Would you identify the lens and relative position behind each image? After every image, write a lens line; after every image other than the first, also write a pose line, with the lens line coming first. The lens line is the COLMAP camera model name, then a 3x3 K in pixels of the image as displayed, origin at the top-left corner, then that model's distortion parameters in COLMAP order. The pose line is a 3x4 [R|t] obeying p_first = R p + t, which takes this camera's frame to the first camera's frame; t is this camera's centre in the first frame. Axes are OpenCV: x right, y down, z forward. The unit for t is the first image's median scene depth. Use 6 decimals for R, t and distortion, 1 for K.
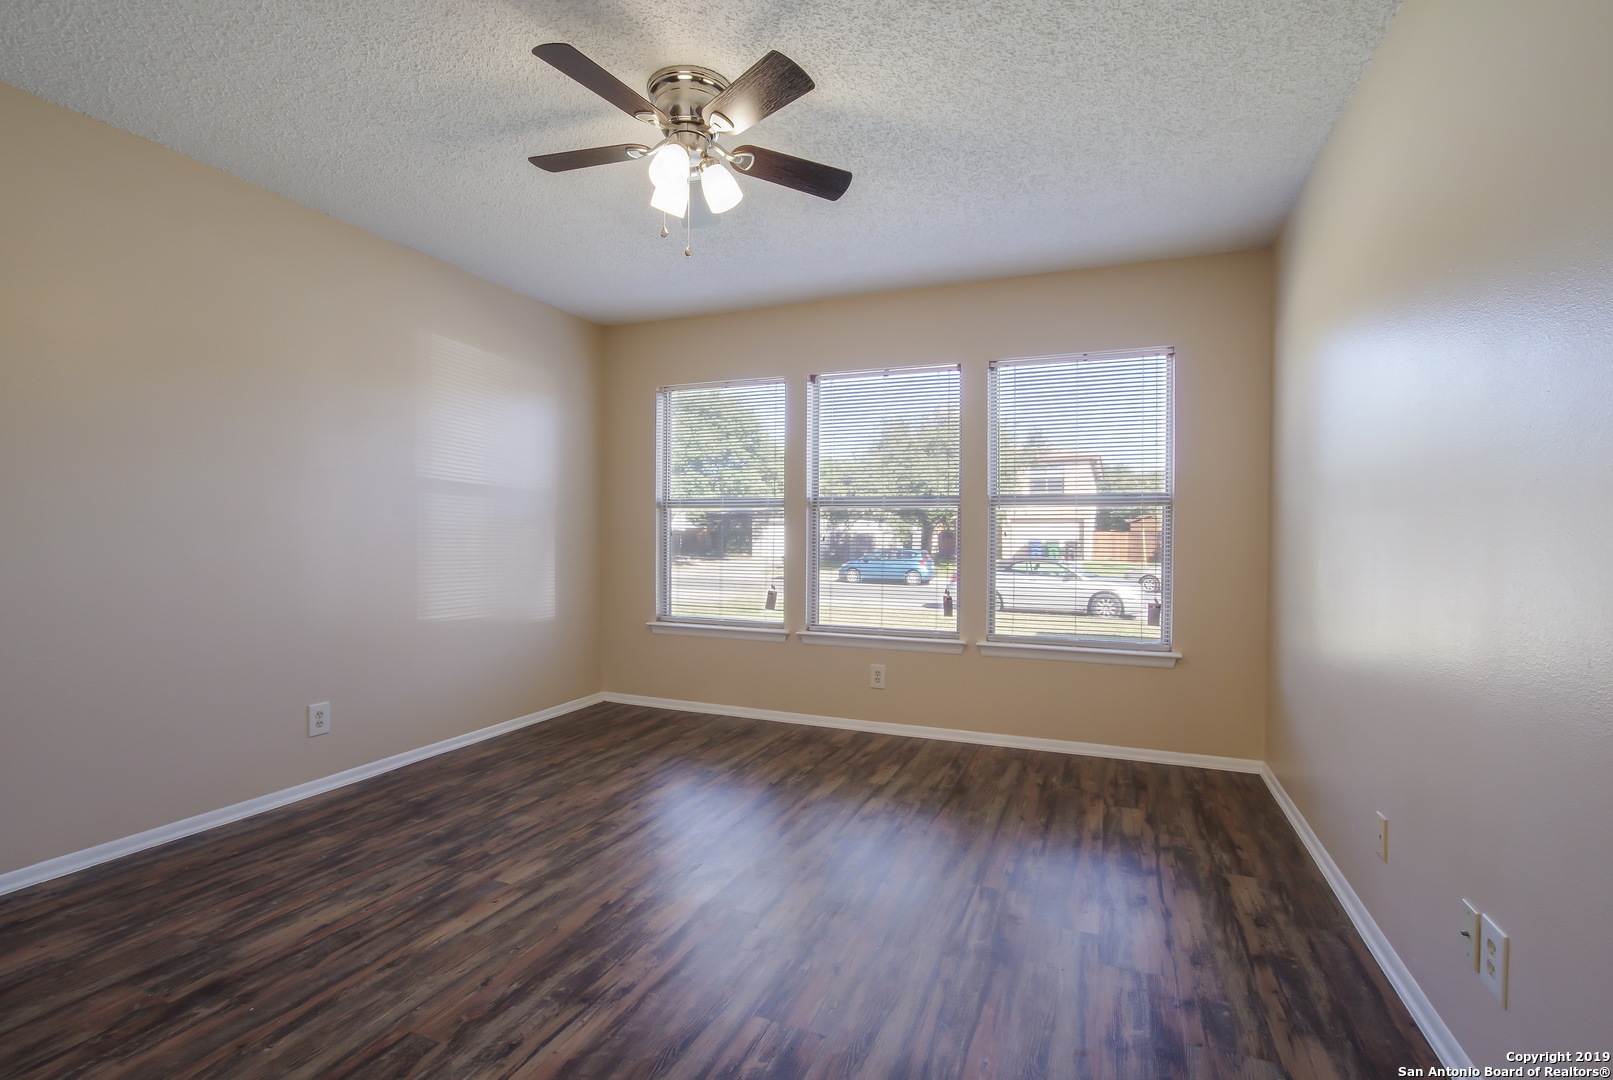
lens RADIAL K [[754.2, 0, 805.6], [0, 754.2, 540.3], [0, 0, 1]] dist [-0.009196, 0.000798]
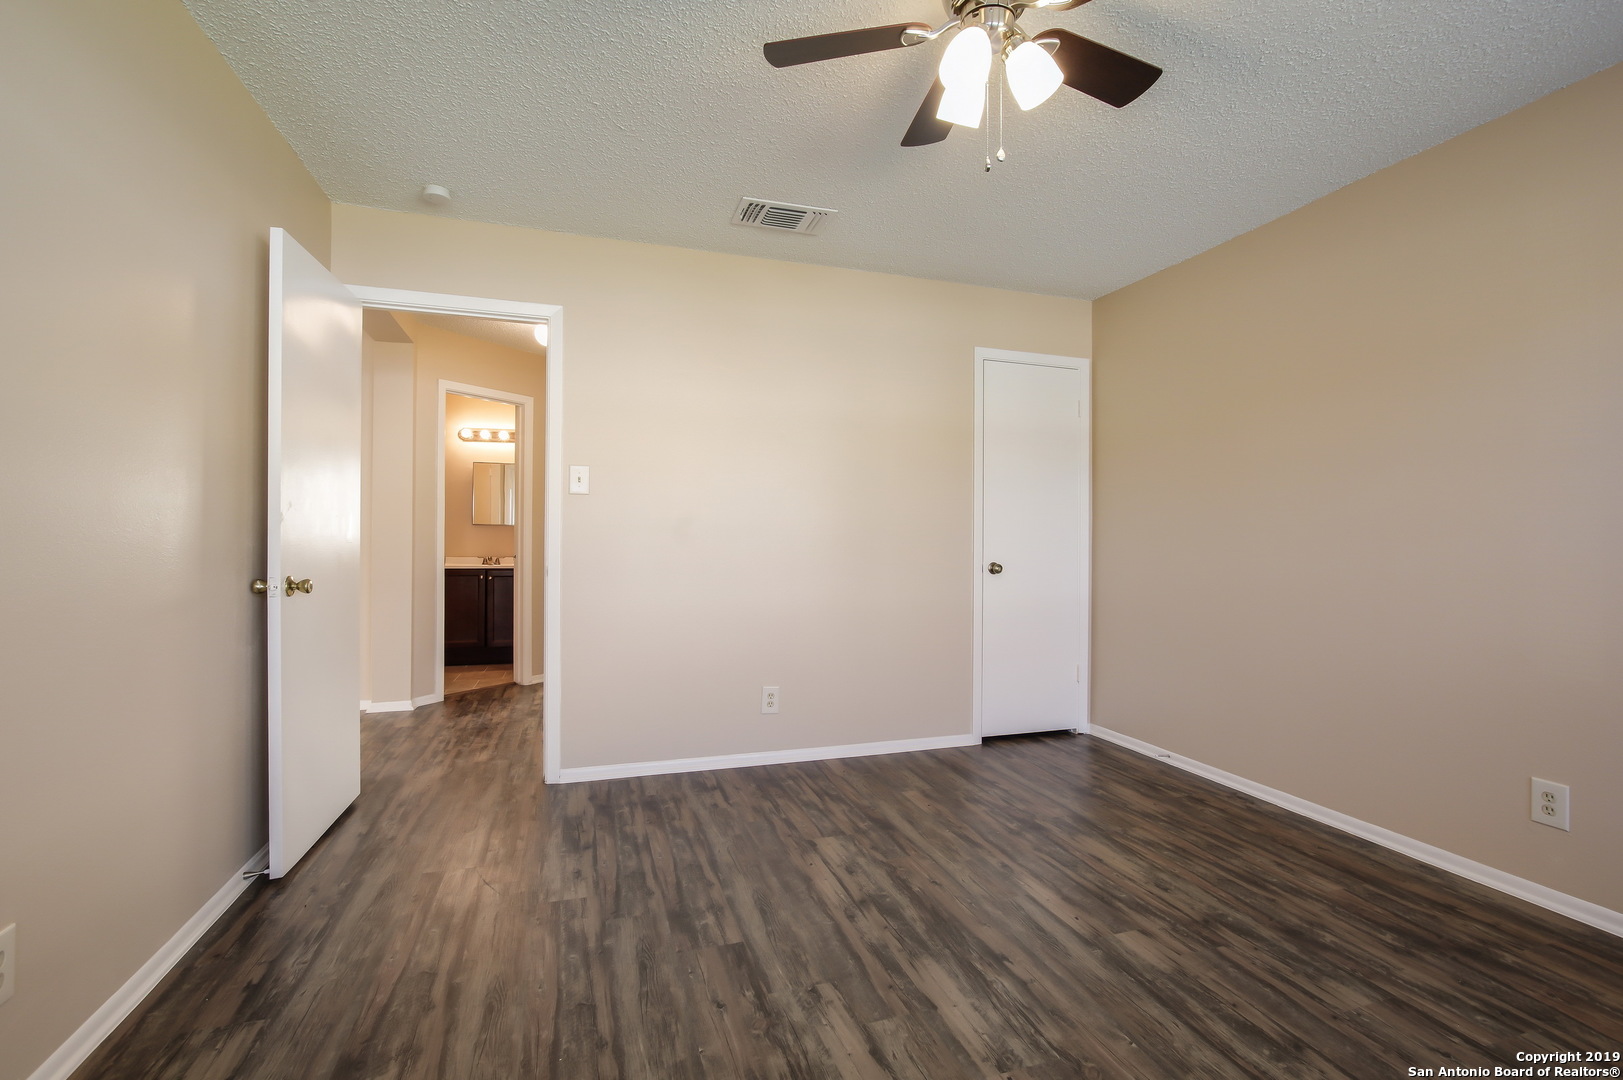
lens RADIAL K [[704.8, 0, 808.0], [0, 704.8, 540.6], [0, 0, 1]] dist [-0.000659, -0.000067]
pose [[-0.758013, -0.008112, -0.652189, 0.410006], [-0.011566, 0.999933, 0.001006, -0.004343], [0.652137, 0.008305, -0.758056, 1.333134]]
